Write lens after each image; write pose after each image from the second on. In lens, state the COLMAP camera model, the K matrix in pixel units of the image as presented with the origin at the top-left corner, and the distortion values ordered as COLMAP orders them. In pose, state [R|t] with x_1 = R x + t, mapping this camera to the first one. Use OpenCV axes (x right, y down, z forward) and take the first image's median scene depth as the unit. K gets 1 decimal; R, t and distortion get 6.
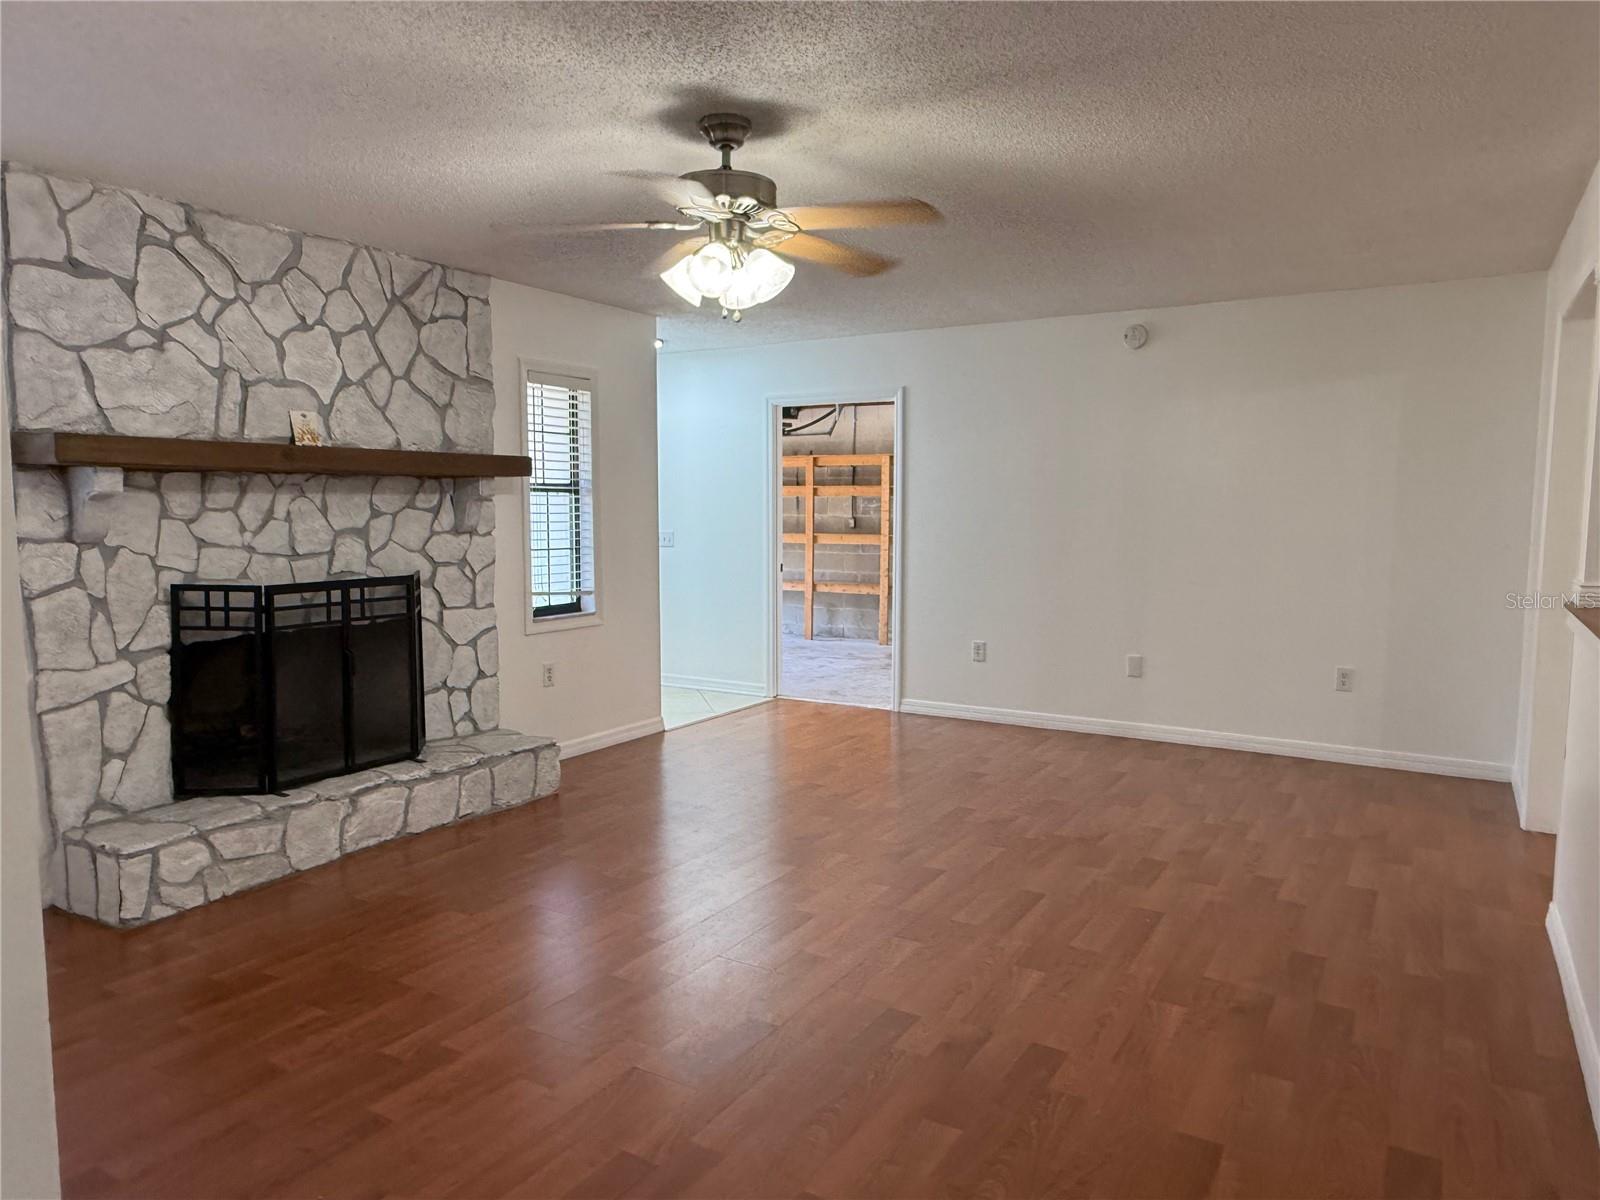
lens RADIAL K [[1042.8, 0, 801.6], [0, 1042.8, 603.8], [0, 0, 1]] dist [-0.001397, 0.003052]
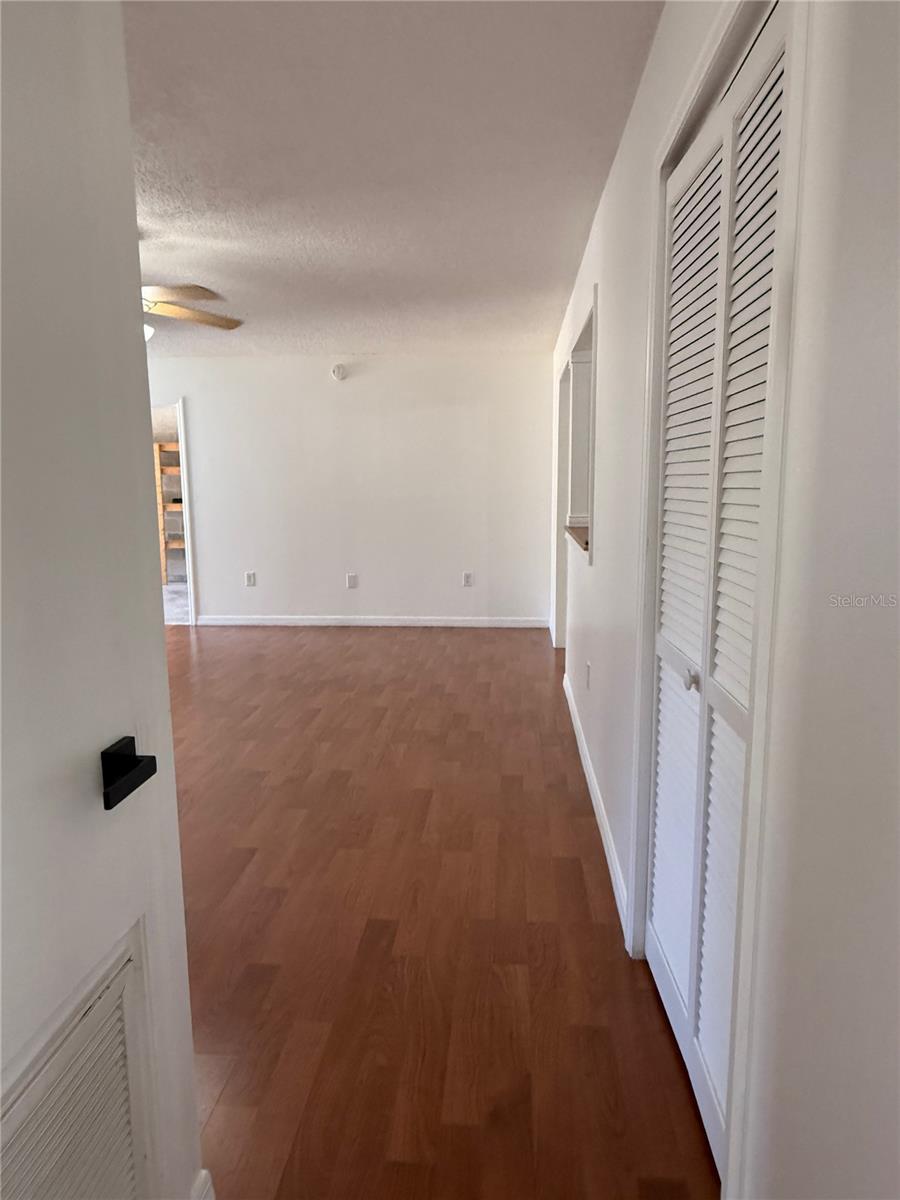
lens RADIAL K [[782.1, 0, 450.4], [0, 782.1, 600.5], [0, 0, 1]] dist [-0.001397, 0.003052]
pose [[0.891301, -0.075032, 0.447161, -0.140462], [0.049599, 0.996429, 0.068335, 0.024411], [-0.450691, -0.038728, 0.891840, -0.235312]]
